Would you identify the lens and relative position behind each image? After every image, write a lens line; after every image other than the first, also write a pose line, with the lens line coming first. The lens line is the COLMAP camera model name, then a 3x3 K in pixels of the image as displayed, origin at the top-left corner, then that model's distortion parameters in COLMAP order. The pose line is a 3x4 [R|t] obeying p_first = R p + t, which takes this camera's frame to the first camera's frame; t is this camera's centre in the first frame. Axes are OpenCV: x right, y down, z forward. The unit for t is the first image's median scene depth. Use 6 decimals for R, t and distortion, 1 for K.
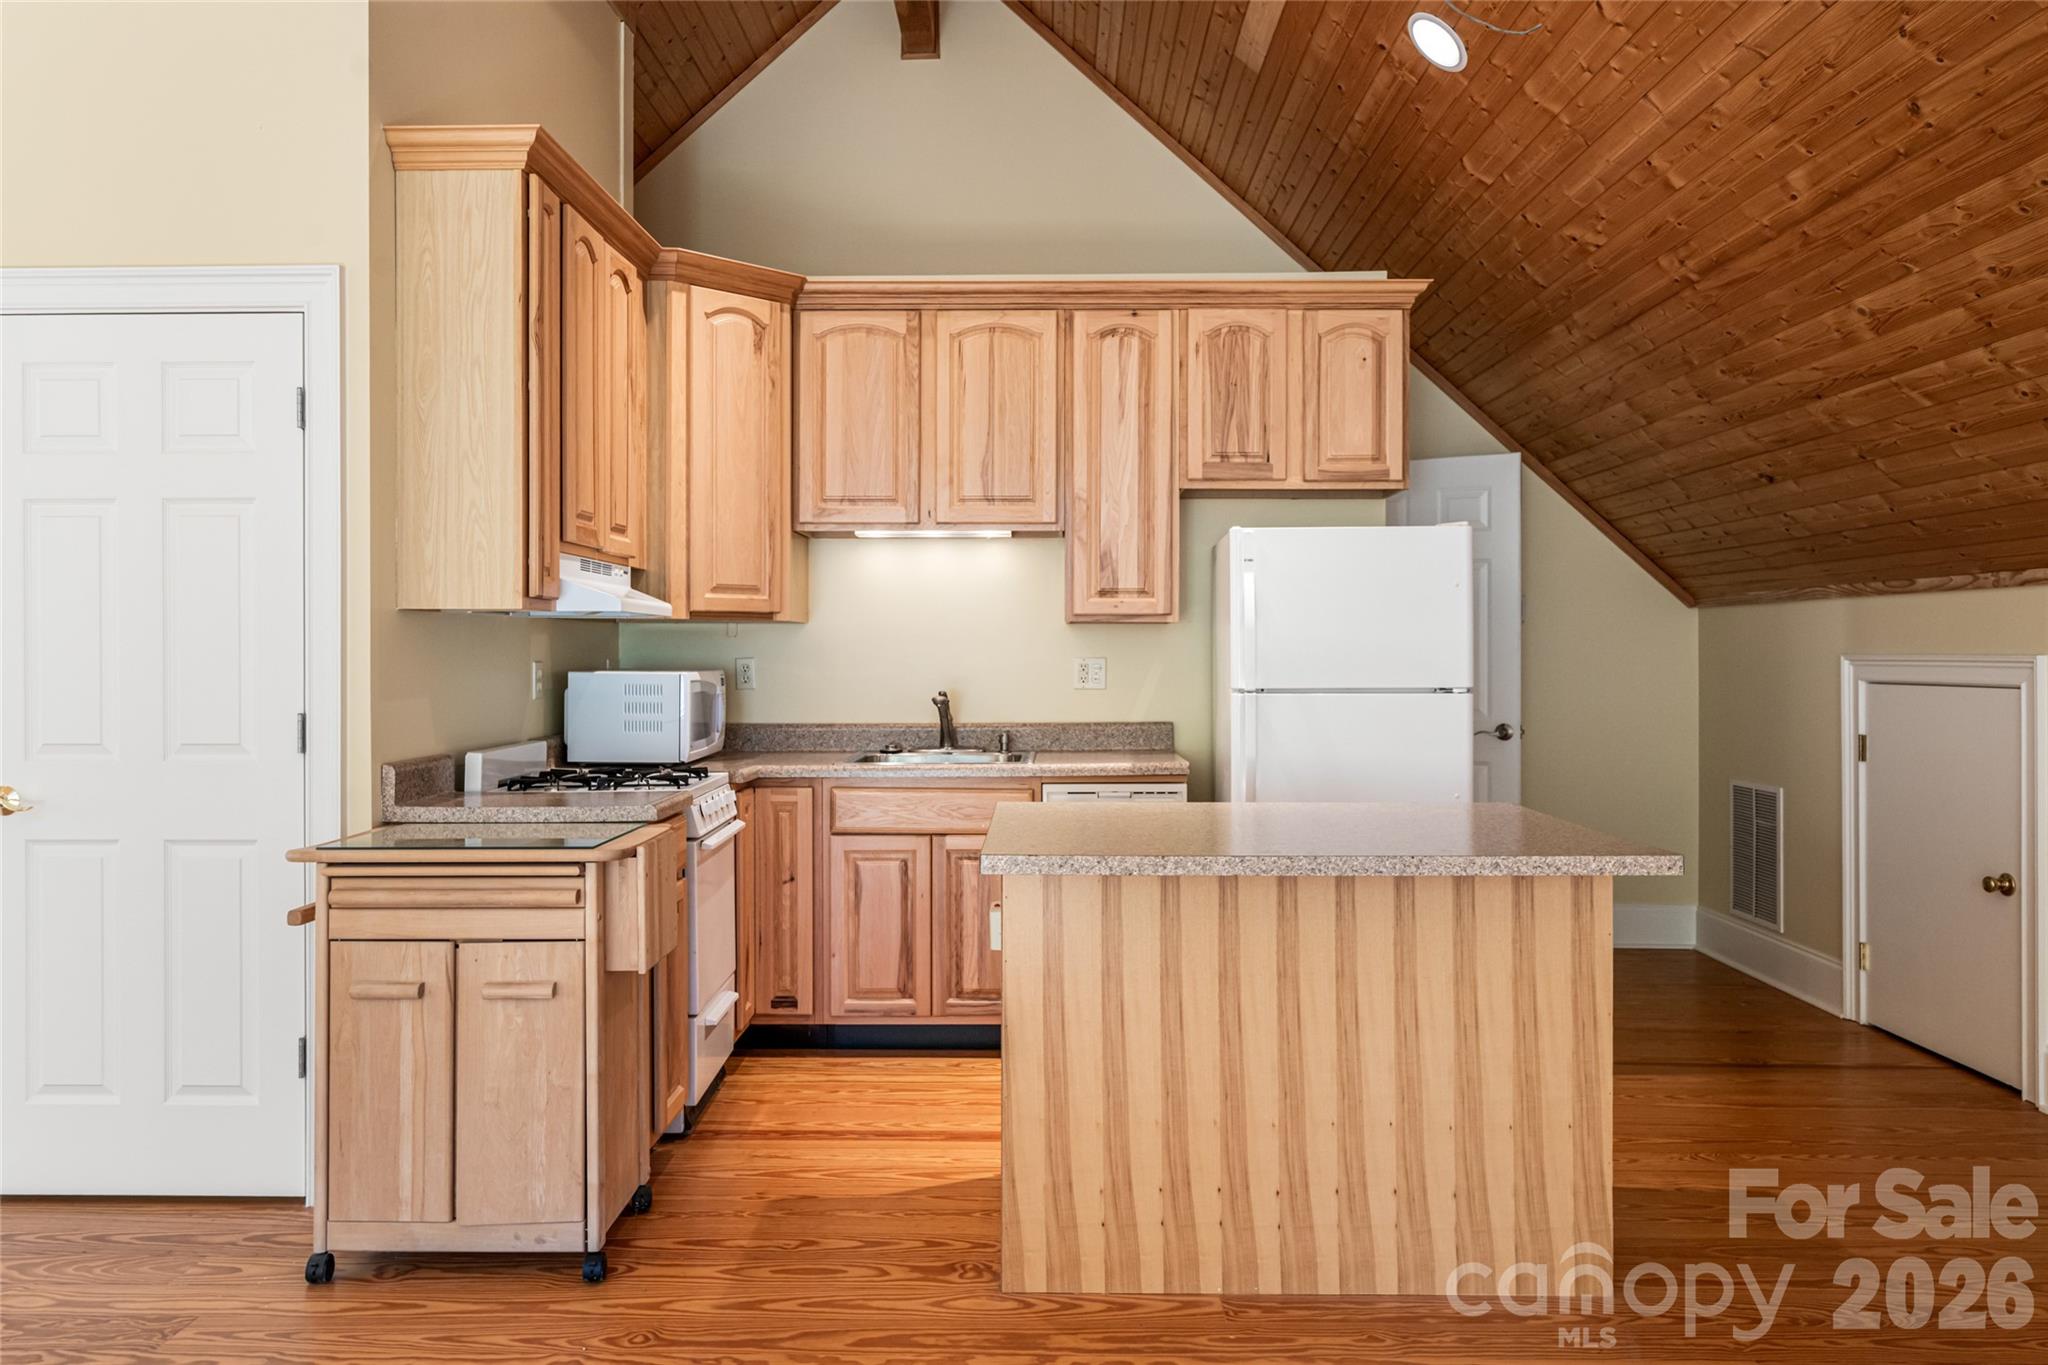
lens RADIAL K [[1389.8, 0, 1039.8], [0, 1389.8, 648.9], [0, 0, 1]] dist [0.005967, -0.005456]
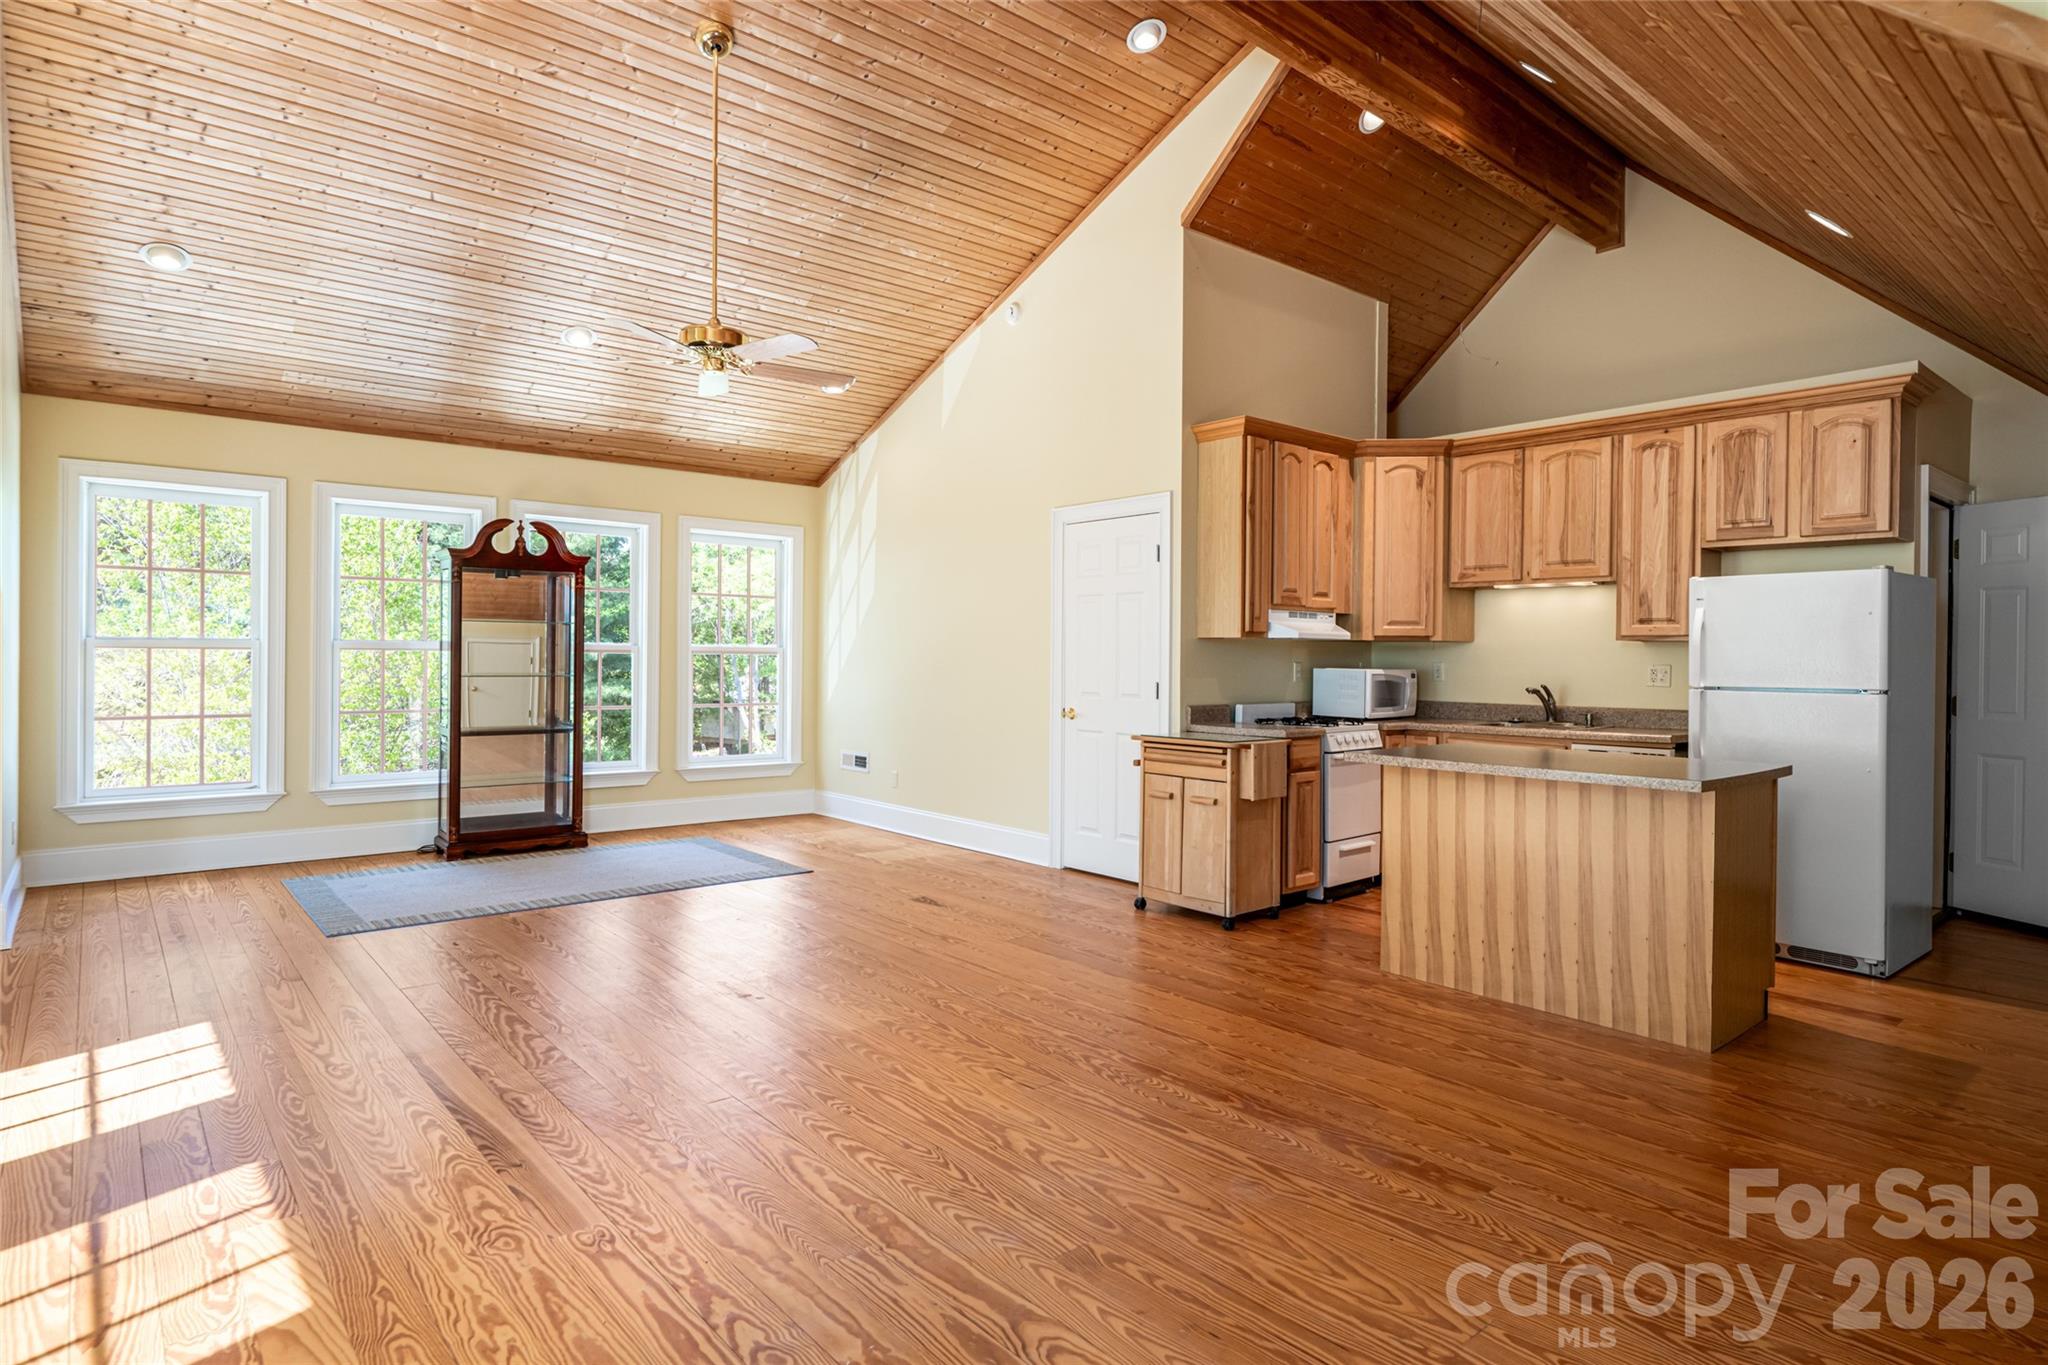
lens RADIAL K [[1110.2, 0, 1035.1], [0, 1110.2, 674.7], [0, 0, 1]] dist [-0.015874, -0.000330]
pose [[0.662131, 0.019575, -0.749133, 0.525037], [-0.007644, 0.999783, 0.019369, -0.001274], [0.749349, -0.007099, 0.662137, -0.284889]]
